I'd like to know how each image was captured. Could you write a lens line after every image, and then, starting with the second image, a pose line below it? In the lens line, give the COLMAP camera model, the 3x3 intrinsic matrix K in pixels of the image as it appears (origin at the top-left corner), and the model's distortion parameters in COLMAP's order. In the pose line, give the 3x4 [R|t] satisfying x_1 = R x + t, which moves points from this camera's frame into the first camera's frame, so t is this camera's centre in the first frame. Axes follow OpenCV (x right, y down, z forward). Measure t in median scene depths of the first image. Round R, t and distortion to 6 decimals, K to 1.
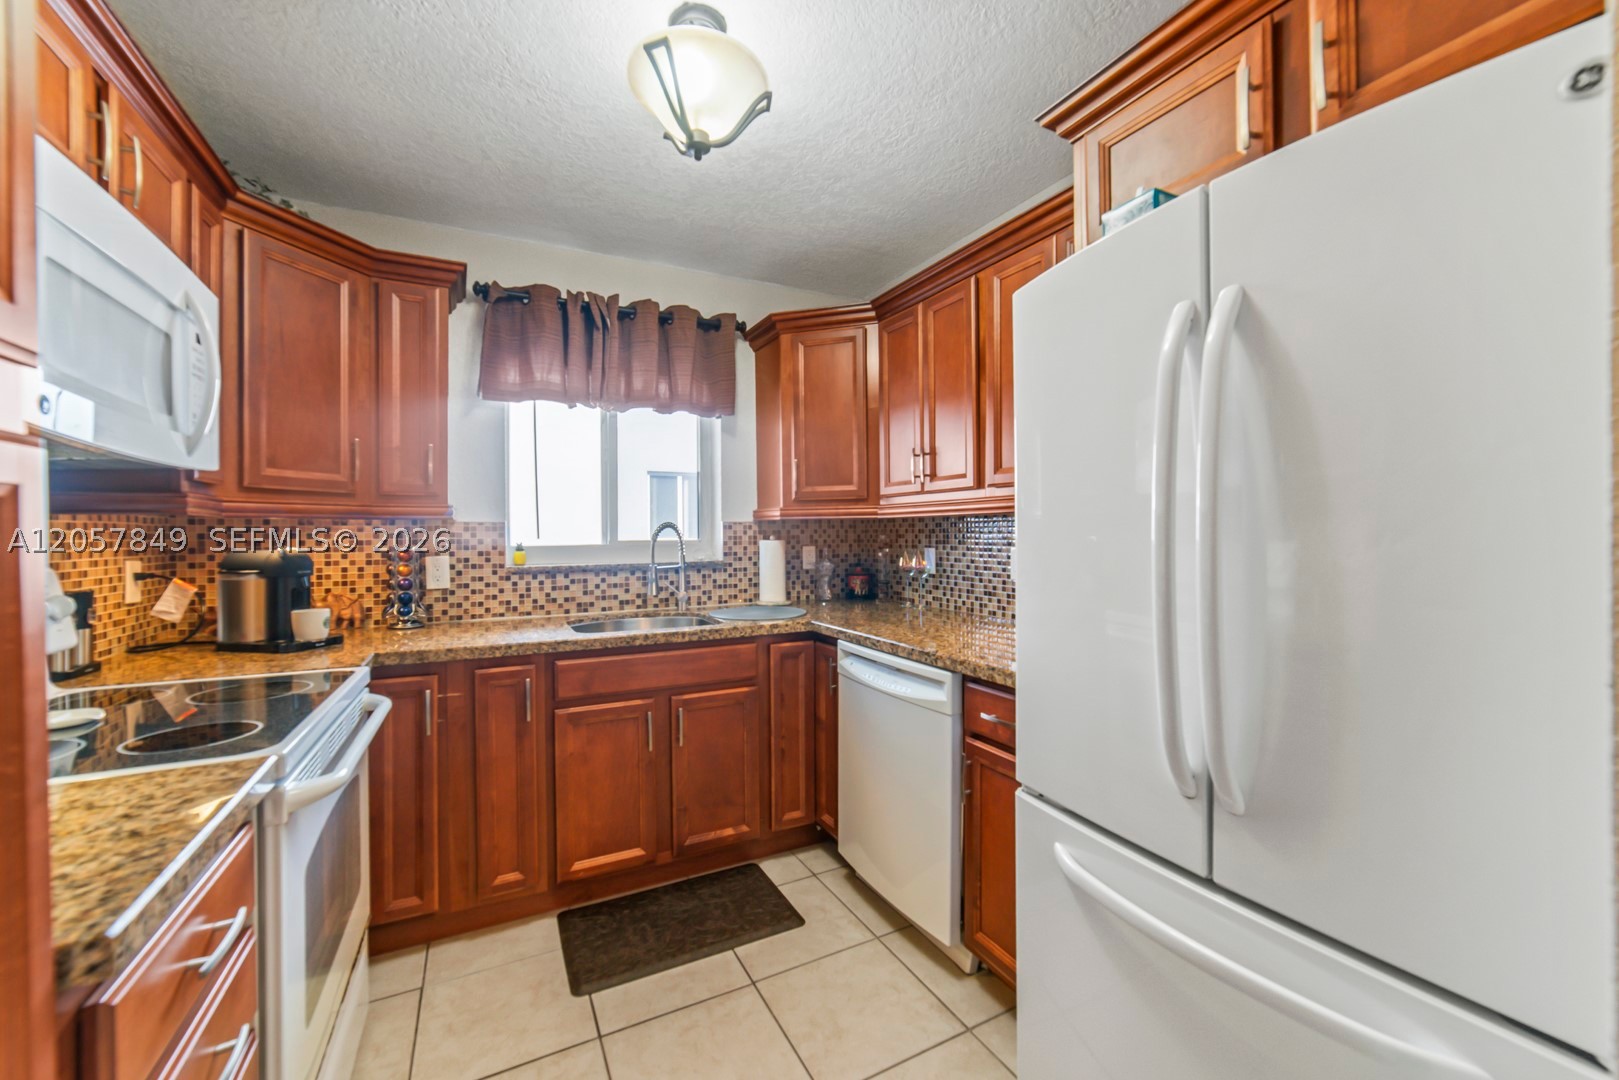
lens RADIAL K [[635.5, 0, 806.1], [0, 635.5, 536.5], [0, 0, 1]] dist [-0.025206, 0.010037]
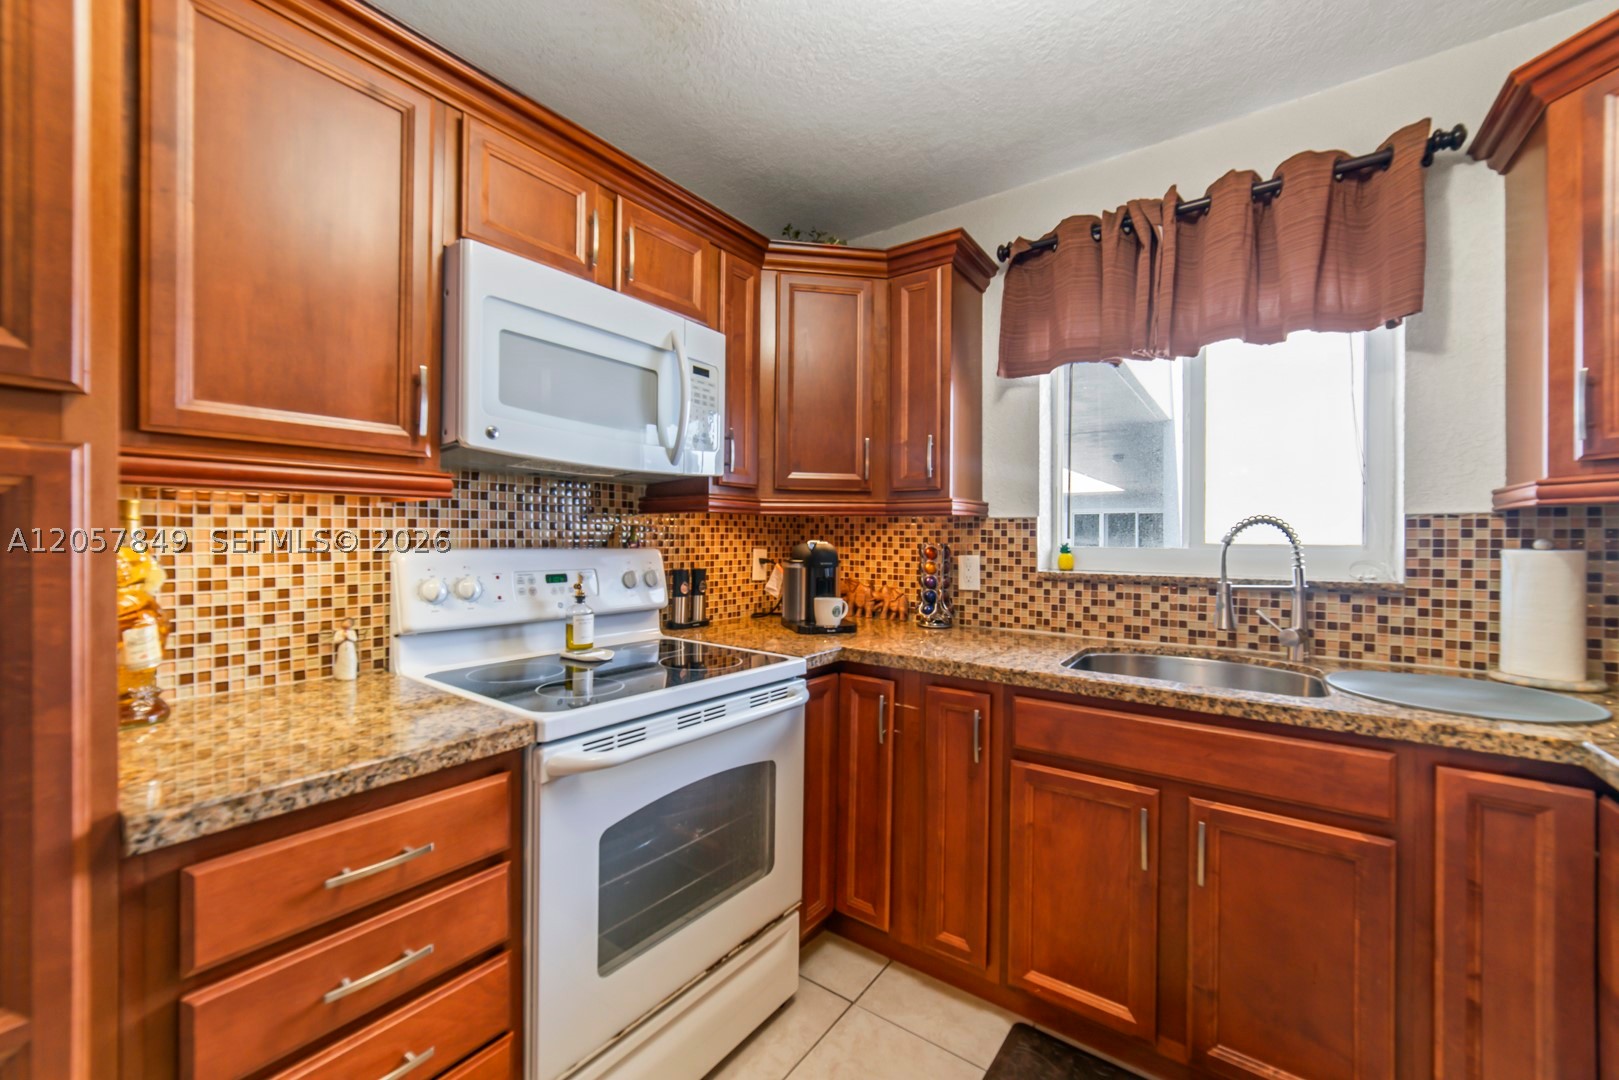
lens RADIAL K [[635.5, 0, 806.1], [0, 635.5, 536.5], [0, 0, 1]] dist [-0.025206, 0.010037]
pose [[0.448093, 0.011170, -0.893917, 0.144327], [-0.015212, 0.999872, 0.004868, 0.002467], [0.893857, 0.011416, 0.448206, 0.349425]]
